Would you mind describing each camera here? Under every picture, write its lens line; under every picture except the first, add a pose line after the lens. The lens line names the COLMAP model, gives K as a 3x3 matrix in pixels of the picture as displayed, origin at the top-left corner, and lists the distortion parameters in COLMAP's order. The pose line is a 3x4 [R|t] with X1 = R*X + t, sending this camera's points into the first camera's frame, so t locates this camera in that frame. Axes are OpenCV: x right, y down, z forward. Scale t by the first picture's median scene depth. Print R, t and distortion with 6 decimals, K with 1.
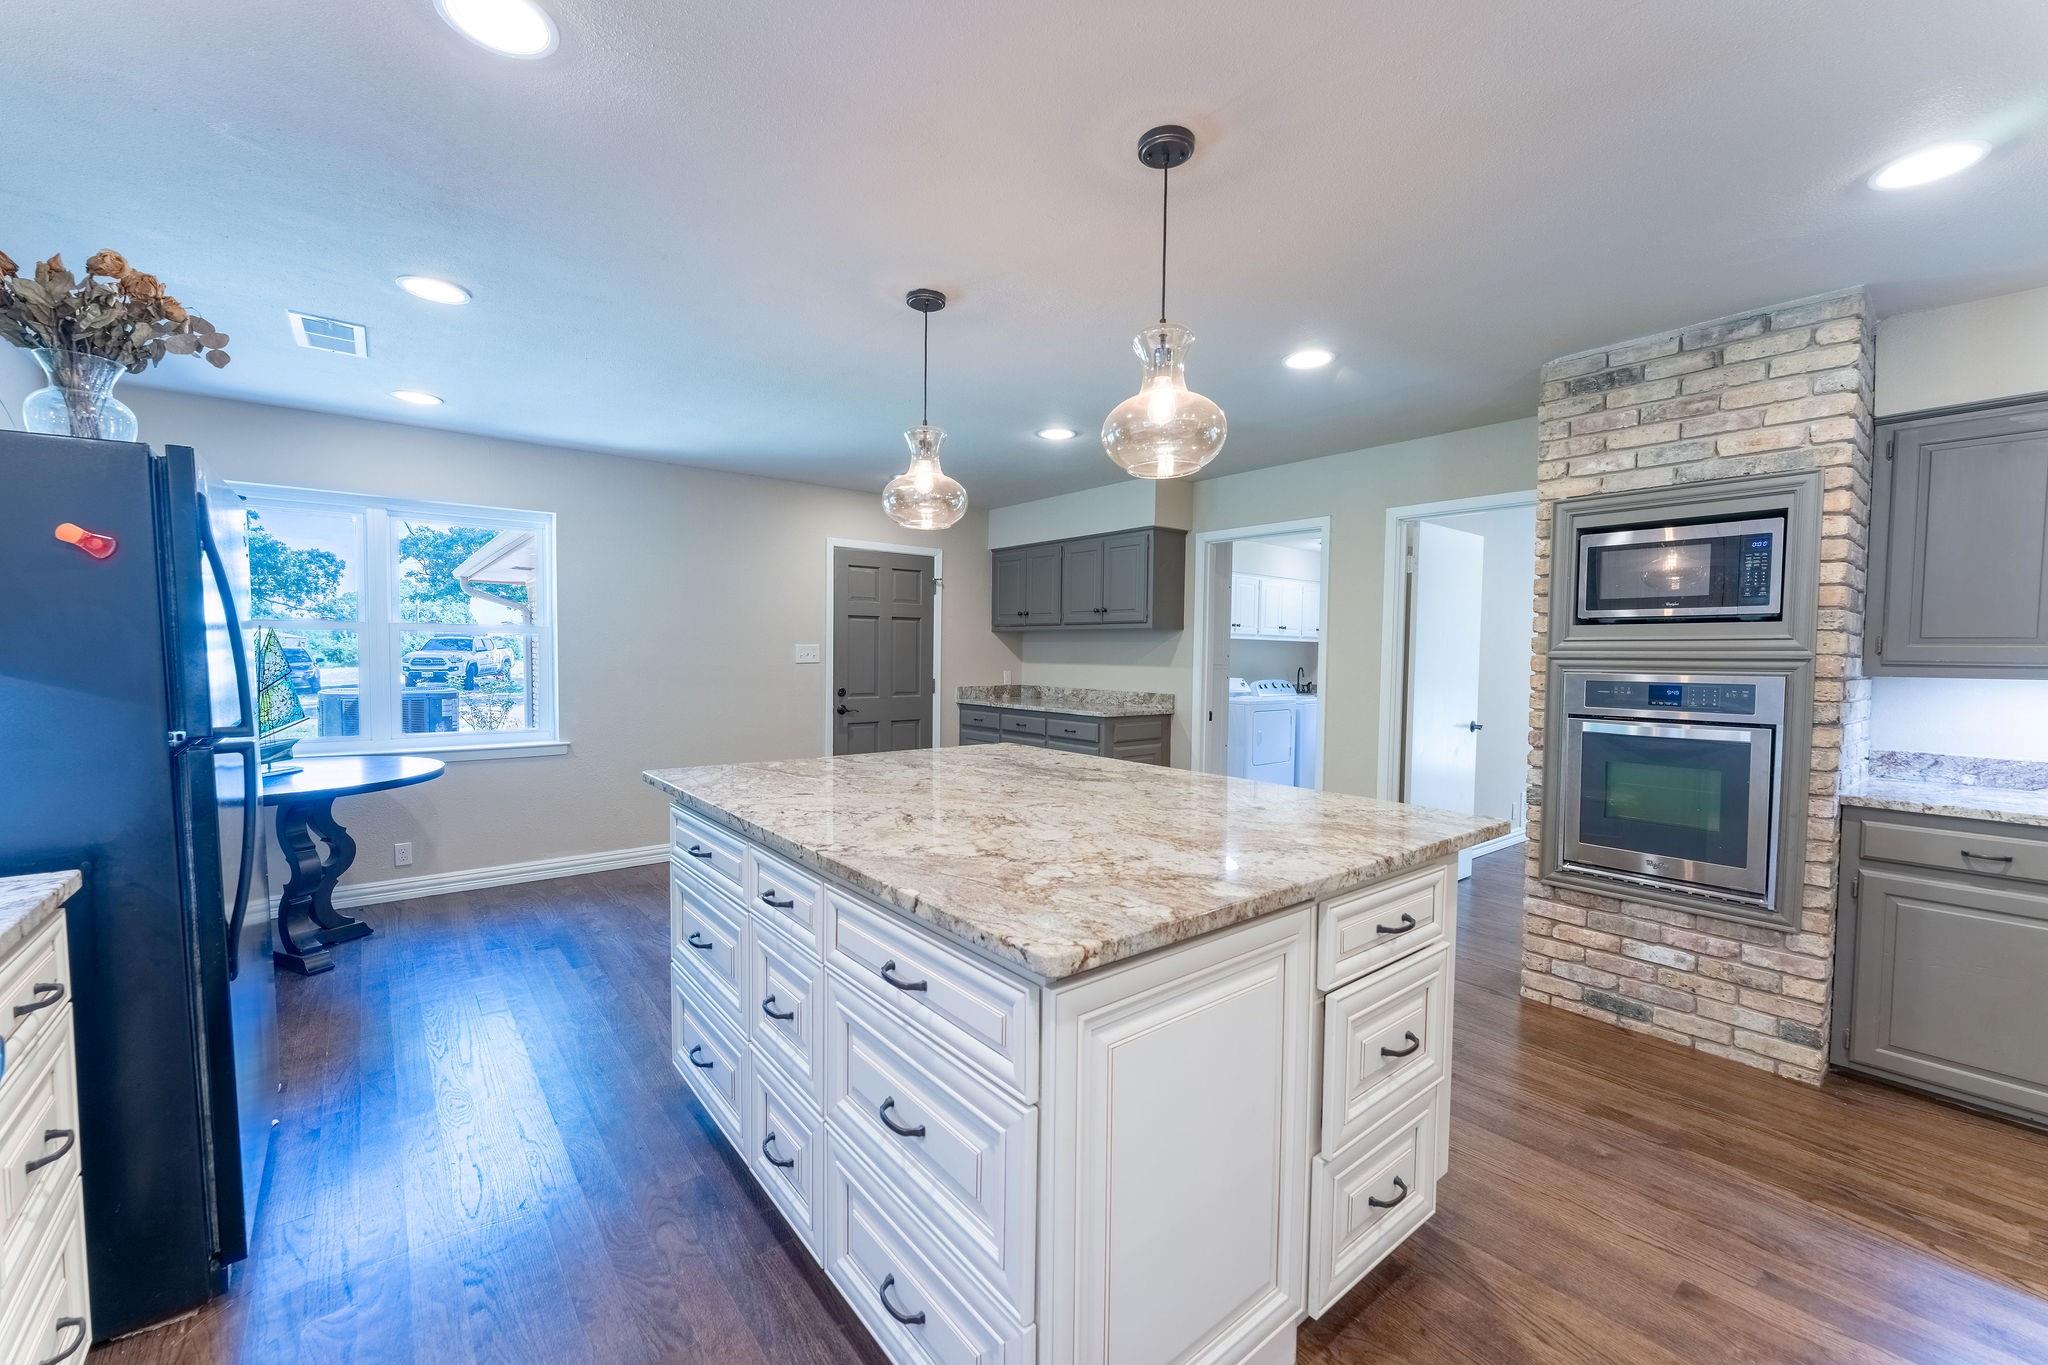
lens RADIAL K [[818.9, 0, 1033.5], [0, 818.9, 683.5], [0, 0, 1]] dist [0.000909, 0.000368]
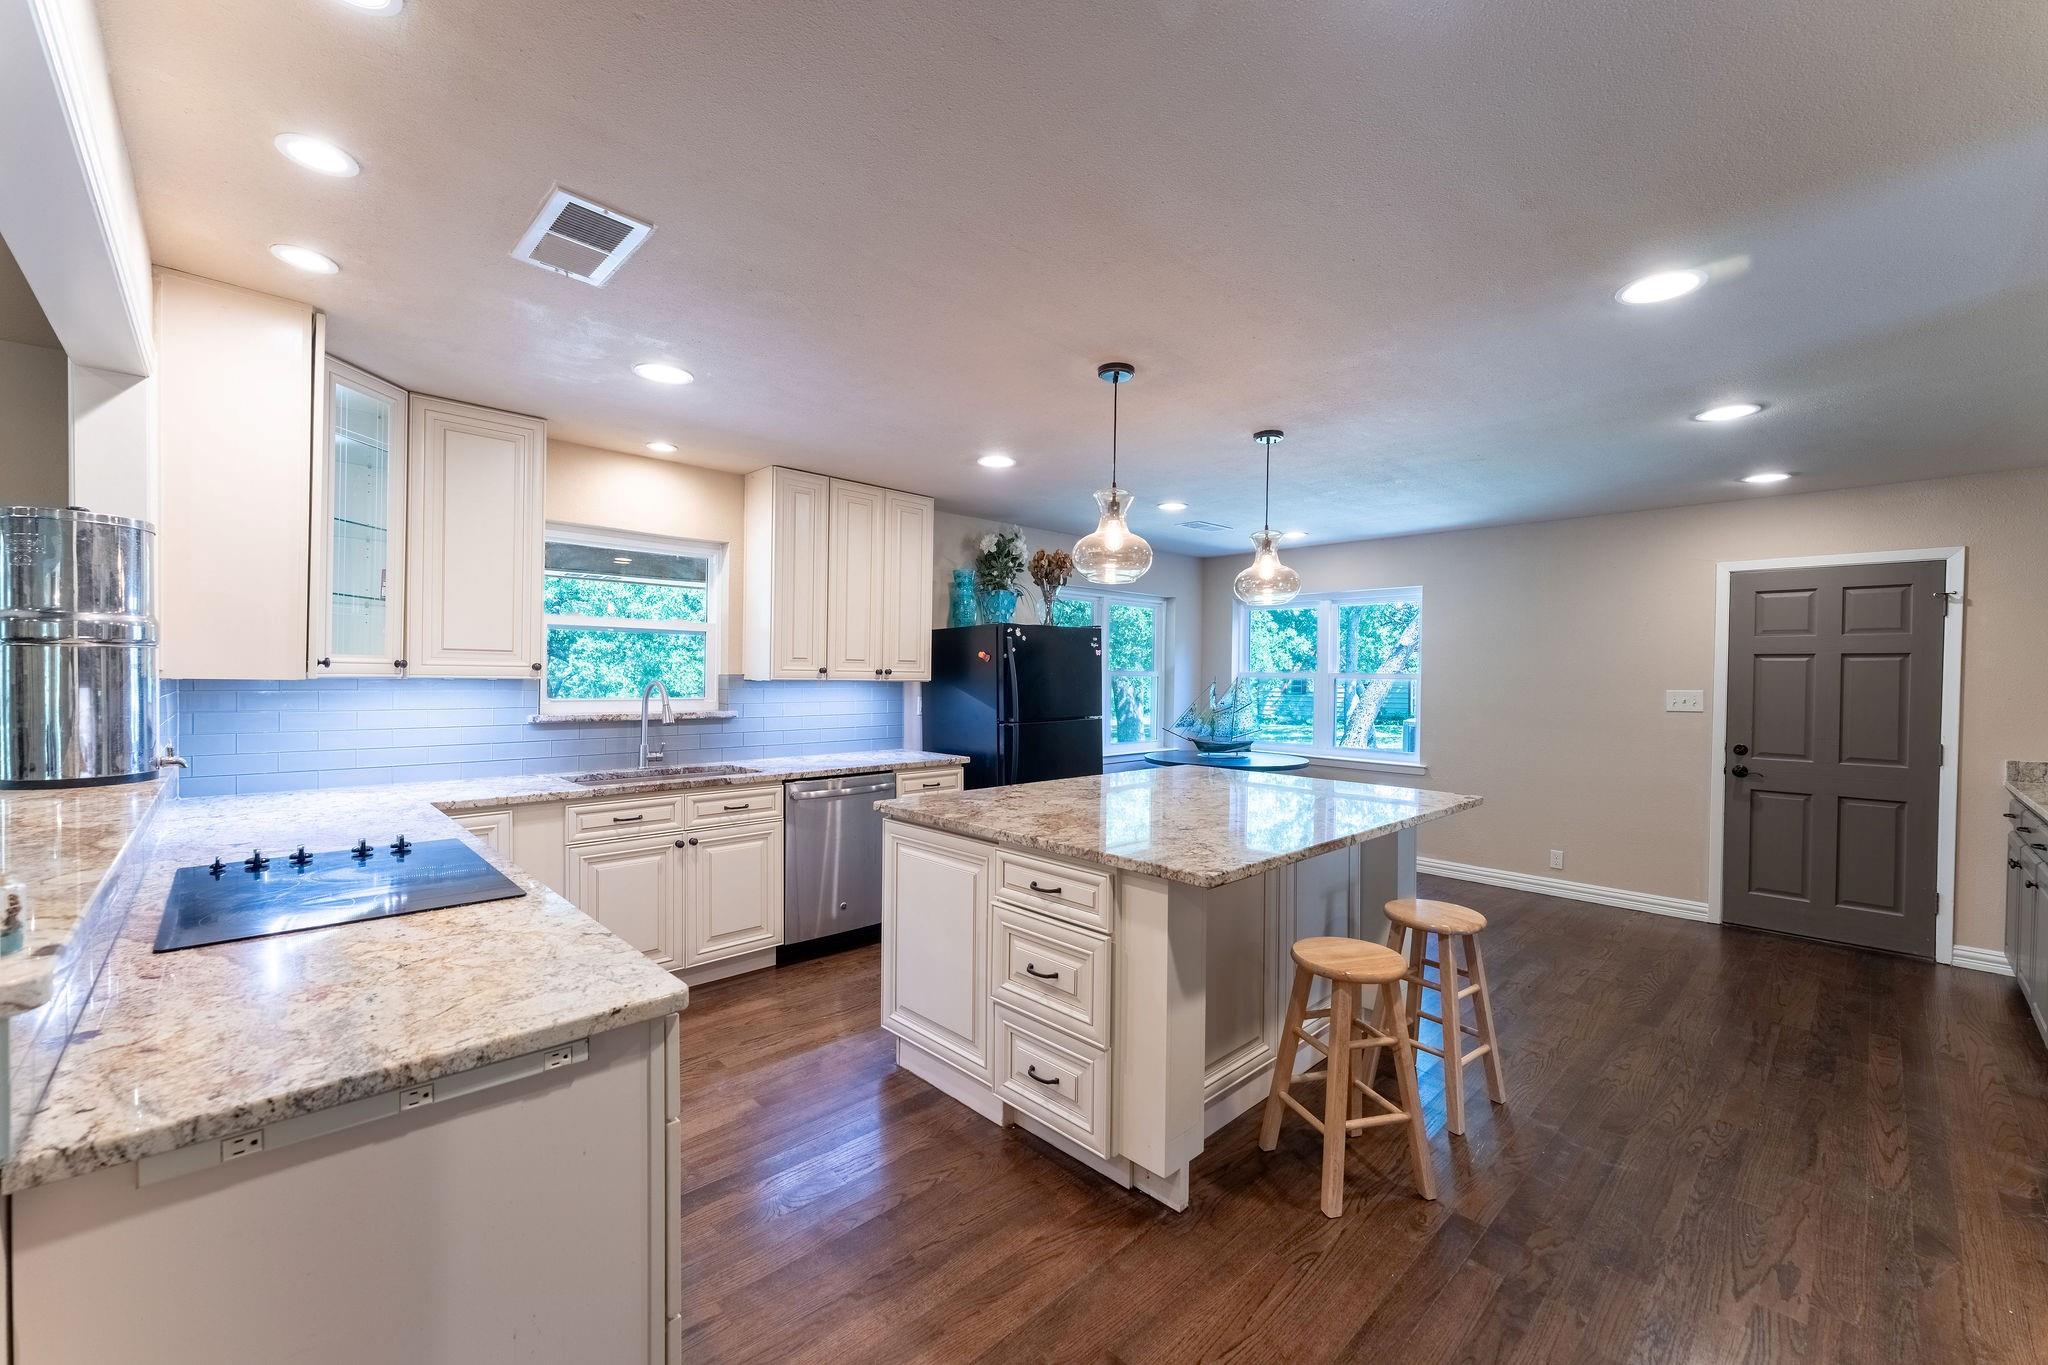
lens RADIAL K [[818.9, 0, 1024.9], [0, 818.9, 684.1], [0, 0, 1]] dist [0.000909, 0.000368]
pose [[0.078921, 0.004227, -0.996872, 0.387419], [-0.049978, 0.998750, 0.000278, -0.014267], [0.995627, 0.049800, 0.079034, 0.169392]]
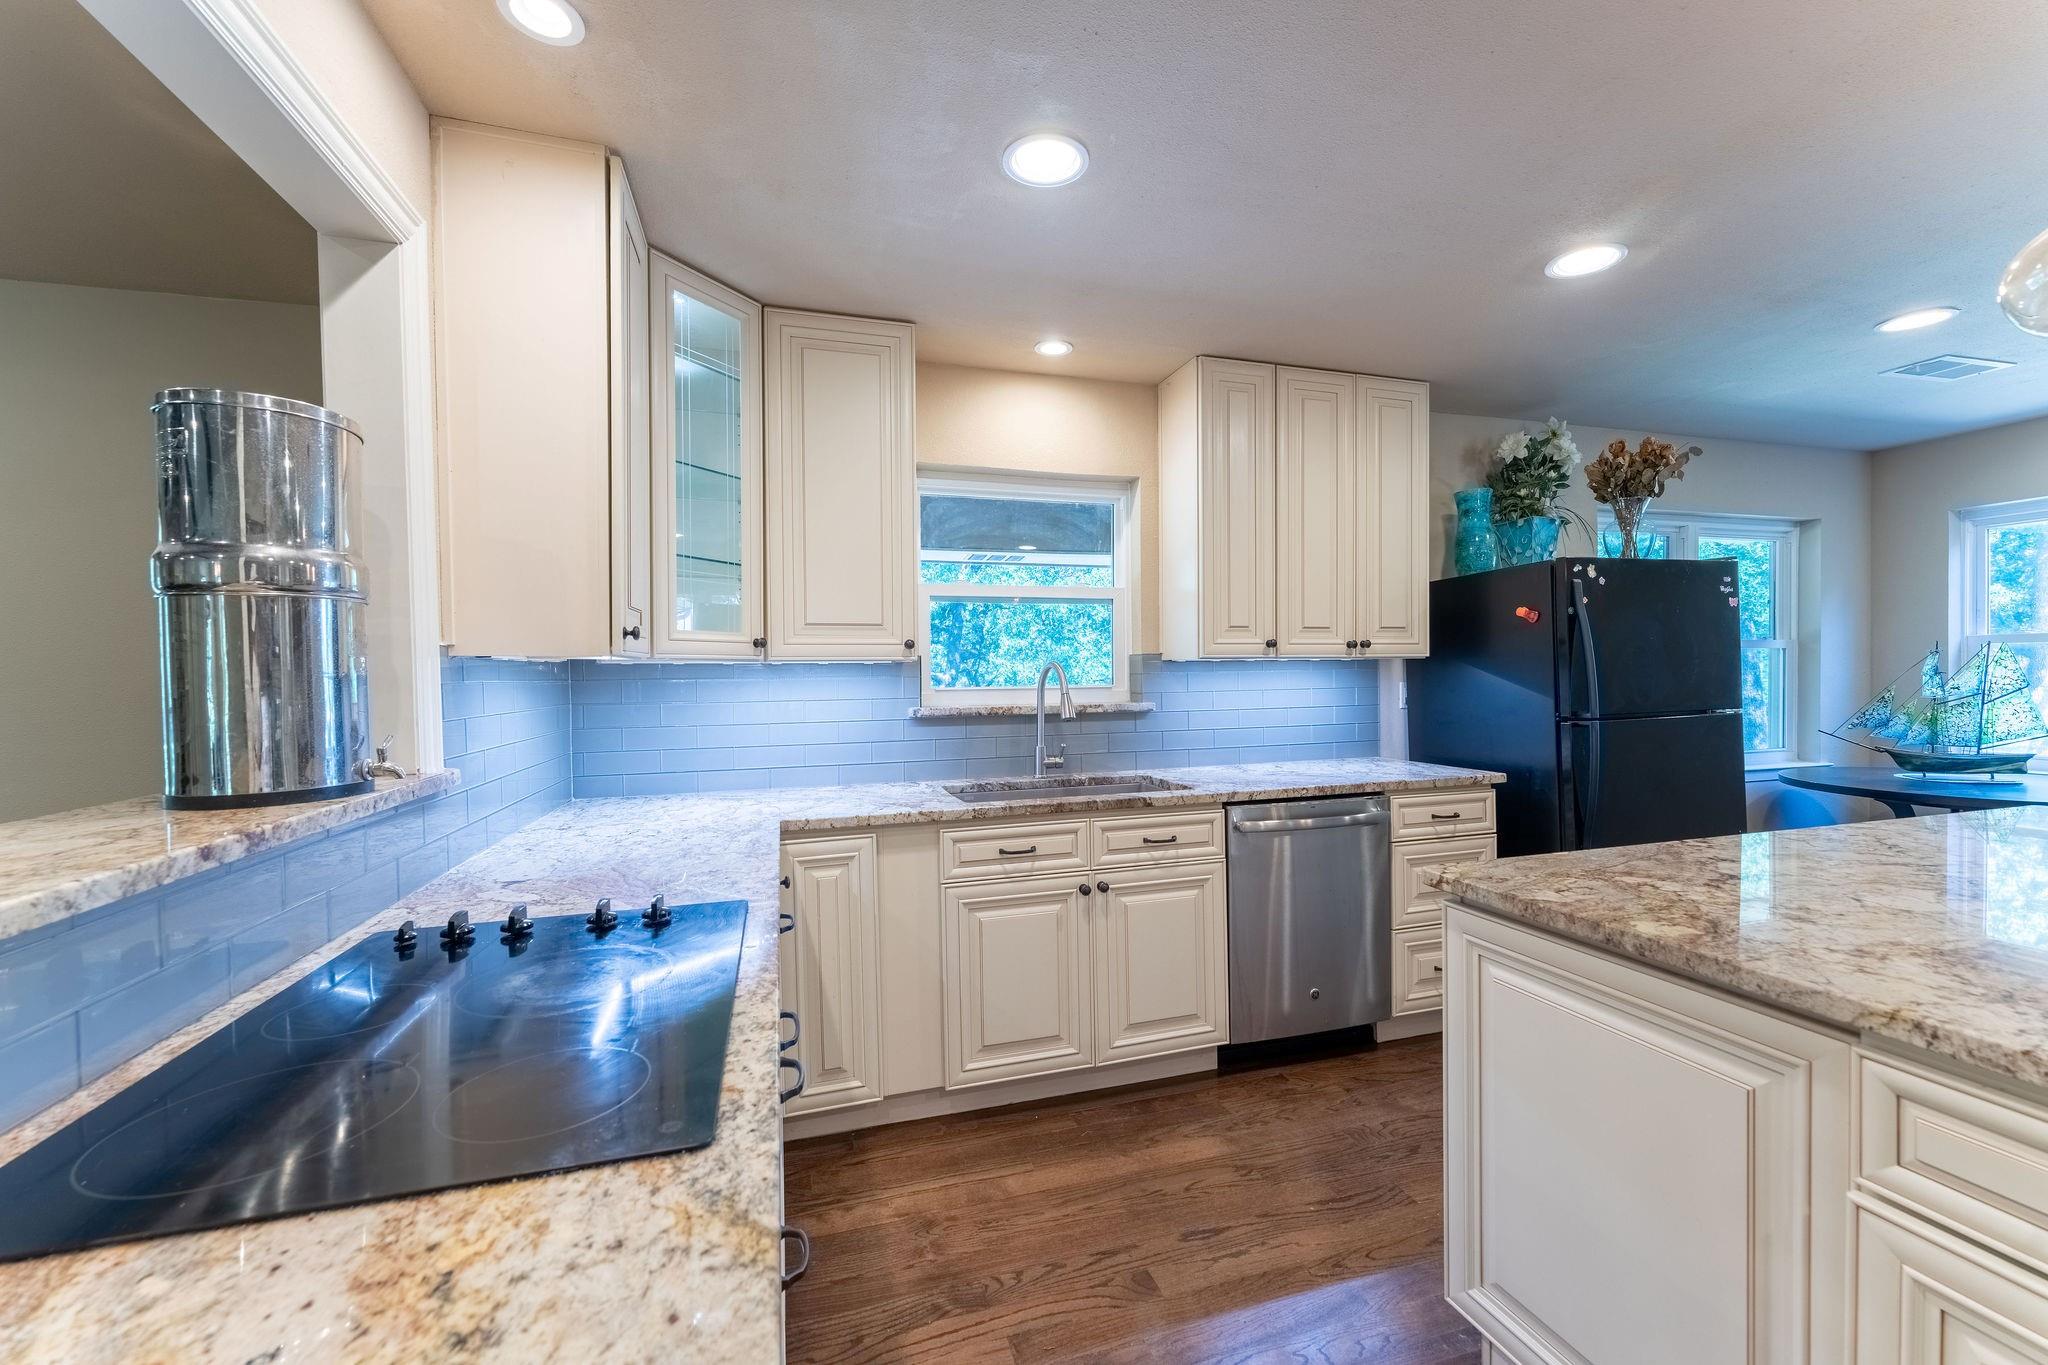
lens RADIAL K [[818.9, 0, 1030.2], [0, 818.9, 683.5], [0, 0, 1]] dist [0.000909, 0.000368]
pose [[-0.379638, 0.007863, -0.925102, 0.223492], [-0.026622, 0.999457, 0.019420, -0.002092], [0.924752, 0.032001, -0.379223, 0.118255]]
